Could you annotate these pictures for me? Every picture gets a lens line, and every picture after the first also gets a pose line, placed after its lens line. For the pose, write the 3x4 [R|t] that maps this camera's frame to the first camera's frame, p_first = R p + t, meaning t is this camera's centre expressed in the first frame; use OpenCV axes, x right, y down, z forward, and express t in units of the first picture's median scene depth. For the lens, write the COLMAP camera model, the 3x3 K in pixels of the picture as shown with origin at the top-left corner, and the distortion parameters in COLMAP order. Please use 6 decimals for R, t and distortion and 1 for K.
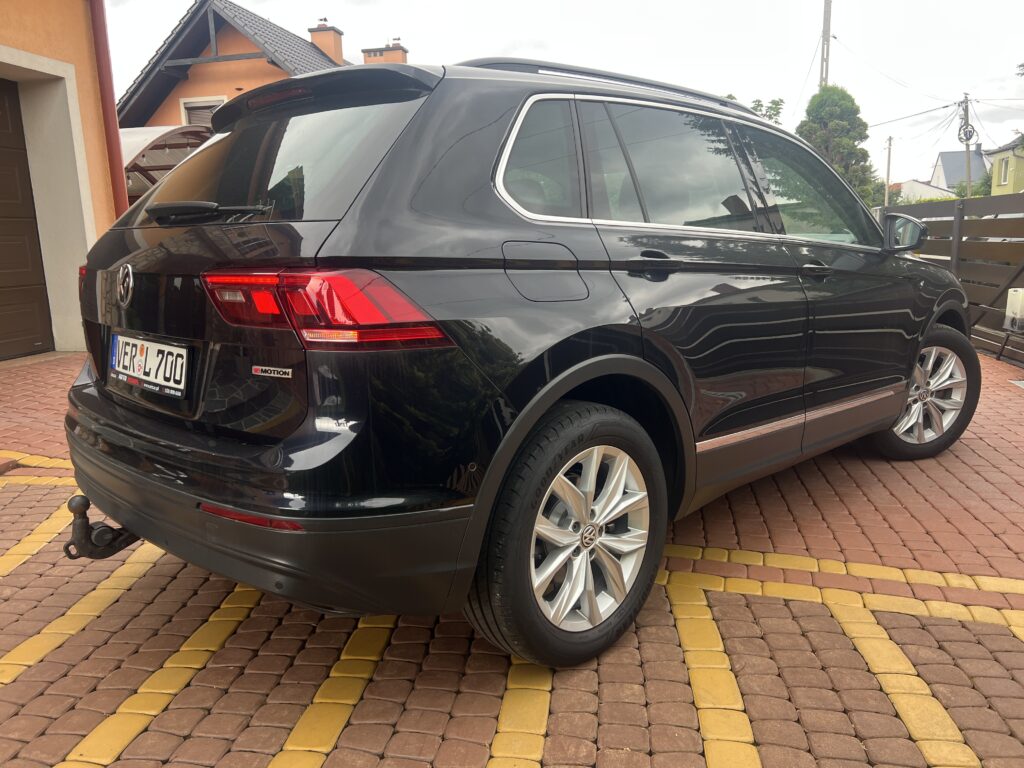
lens RADIAL K [[787.1, 0, 512.0], [0, 787.1, 384.0], [0, 0, 1]] dist [0.048992, -0.050767]
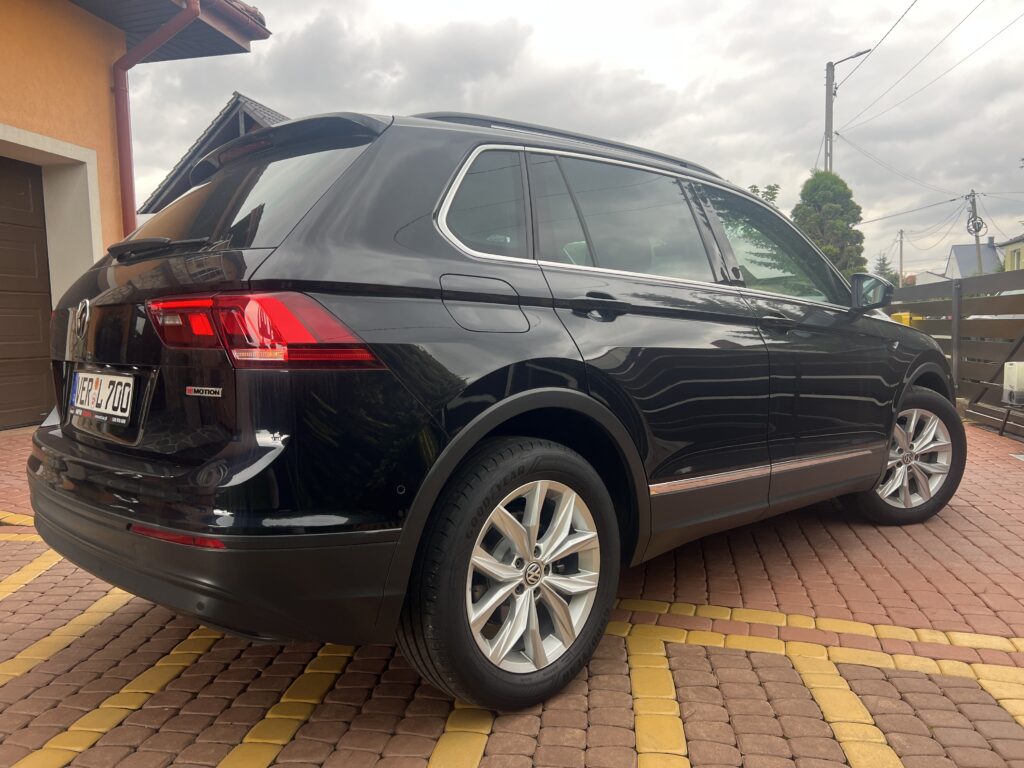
lens RADIAL K [[787.1, 0, 512.0], [0, 787.1, 384.0], [0, 0, 1]] dist [0.048992, -0.050767]
pose [[0.999665, 0.004334, -0.025536, 0.091193], [-0.007187, 0.993602, -0.112707, 0.066138], [0.024884, 0.112853, 0.993300, -0.005939]]
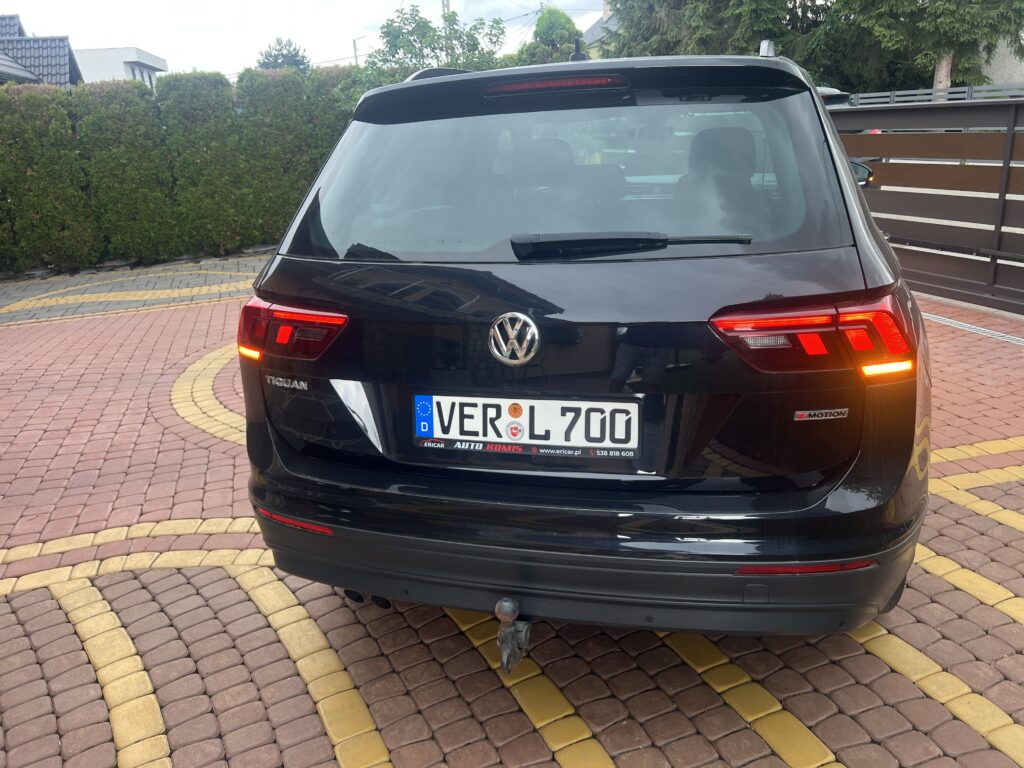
lens RADIAL K [[787.1, 0, 512.0], [0, 787.1, 384.0], [0, 0, 1]] dist [0.048992, -0.050767]
pose [[0.869406, -0.186456, 0.457566, -0.799139], [0.132647, 0.980147, 0.147366, -0.182058], [-0.475960, -0.067426, 0.876879, 0.265228]]
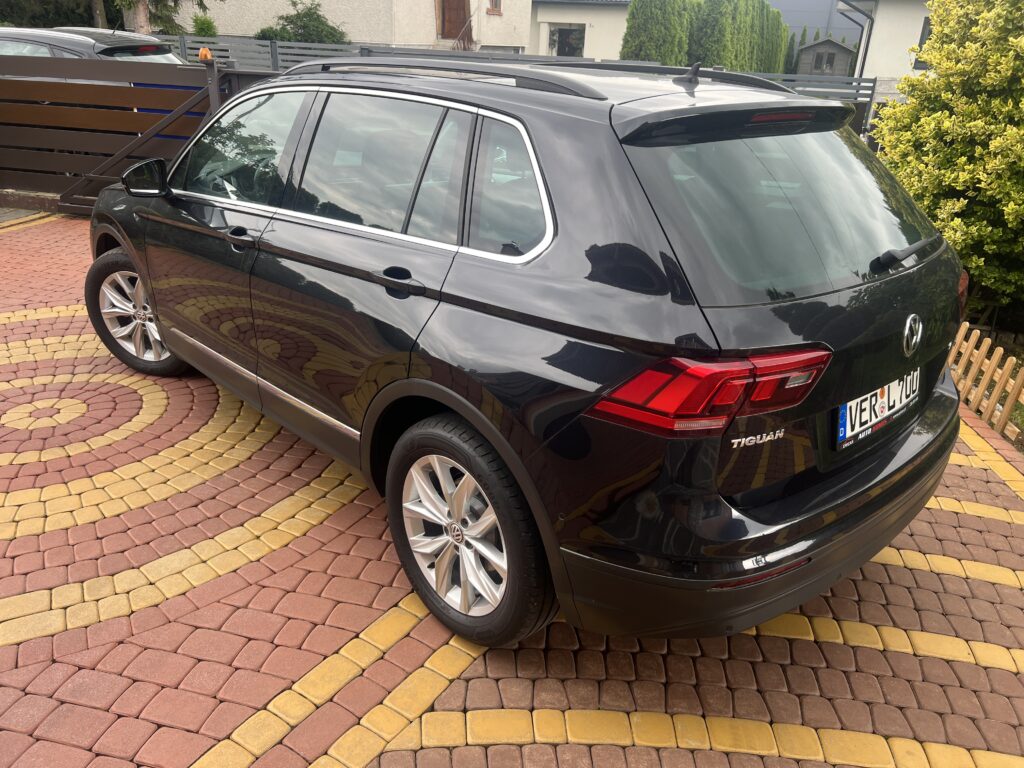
lens RADIAL K [[787.1, 0, 512.0], [0, 787.1, 384.0], [0, 0, 1]] dist [0.048992, -0.050767]
pose [[0.050623, -0.382045, 0.922756, -1.370863], [0.155648, 0.915669, 0.370571, -0.487396], [-0.986515, 0.124866, 0.105819, 1.301460]]
